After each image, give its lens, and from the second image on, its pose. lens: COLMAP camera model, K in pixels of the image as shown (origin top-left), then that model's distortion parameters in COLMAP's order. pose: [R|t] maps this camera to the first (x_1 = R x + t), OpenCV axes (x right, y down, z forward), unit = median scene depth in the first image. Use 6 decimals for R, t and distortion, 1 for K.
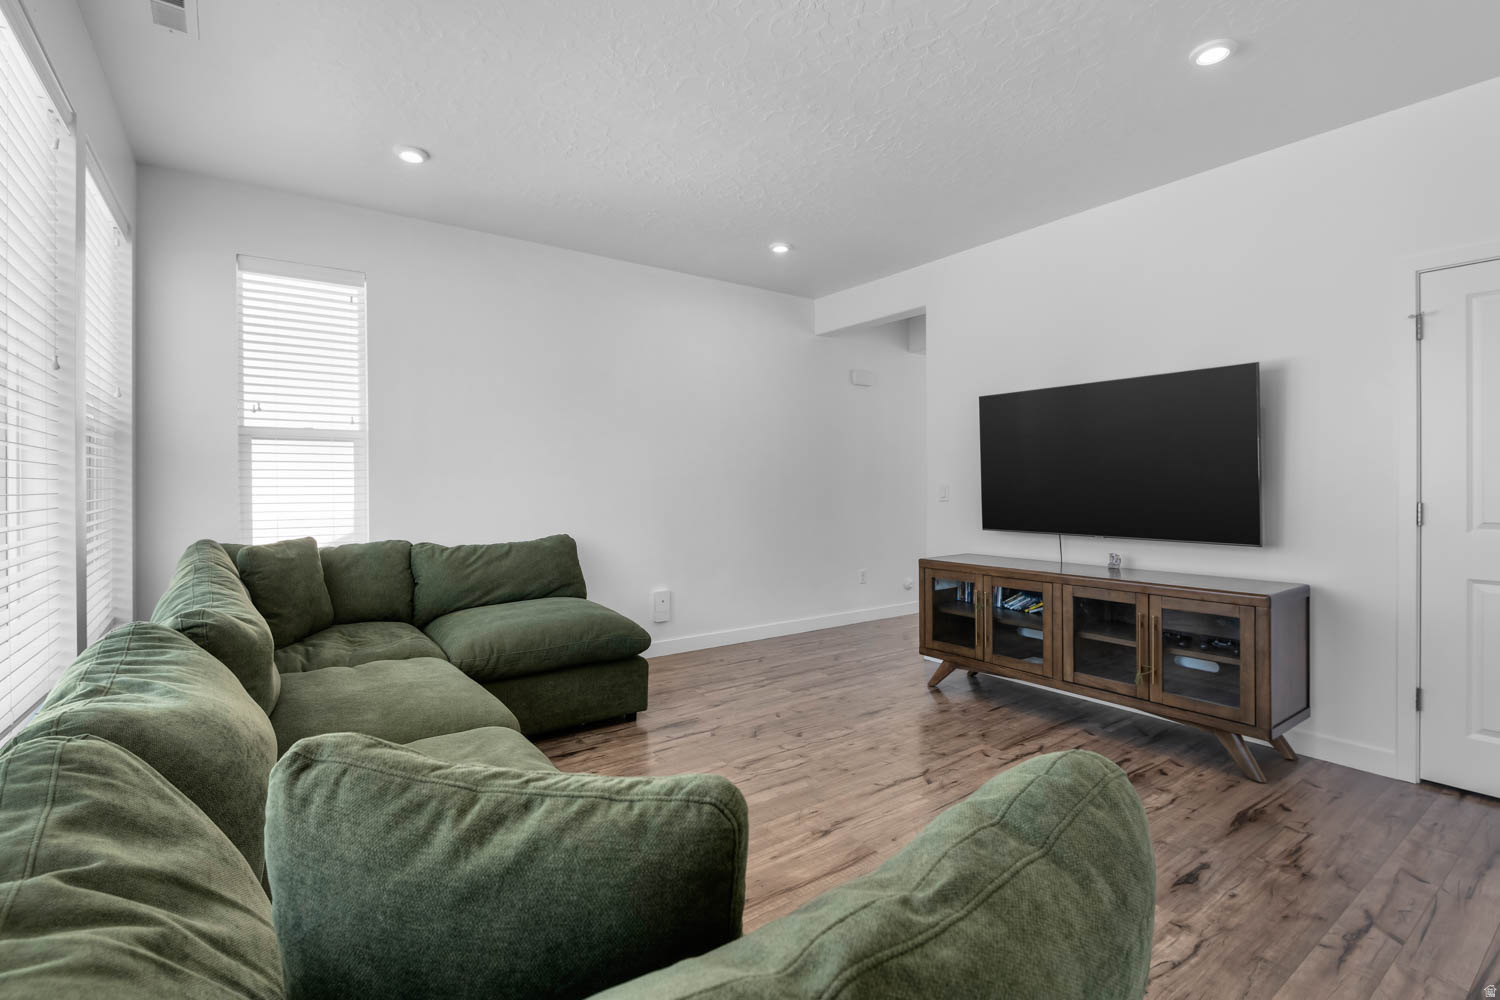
lens RADIAL K [[693.4, 0, 749.2], [0, 693.4, 484.7], [0, 0, 1]] dist [-0.001926, -0.000363]
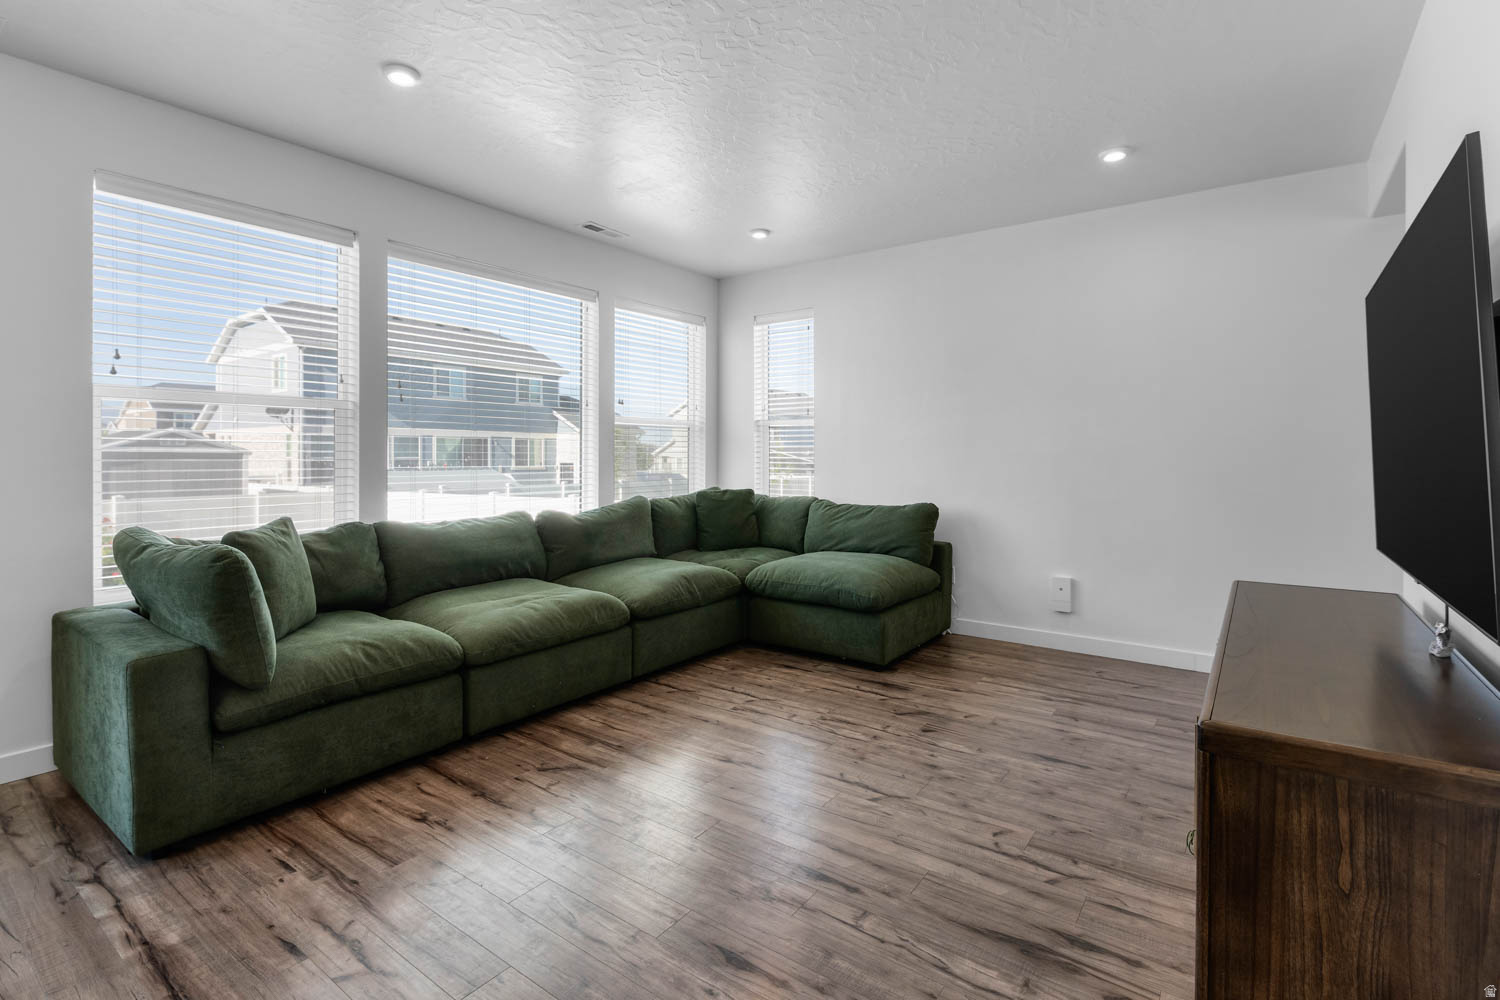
lens RADIAL K [[704.9, 0, 748.8], [0, 704.9, 452.7], [0, 0, 1]] dist [-0.002400, -0.000497]
pose [[0.312184, 0.002047, -0.950019, 0.839630], [-0.007987, 0.999968, -0.000470, -0.005756], [0.949988, 0.007734, 0.312191, 0.454266]]
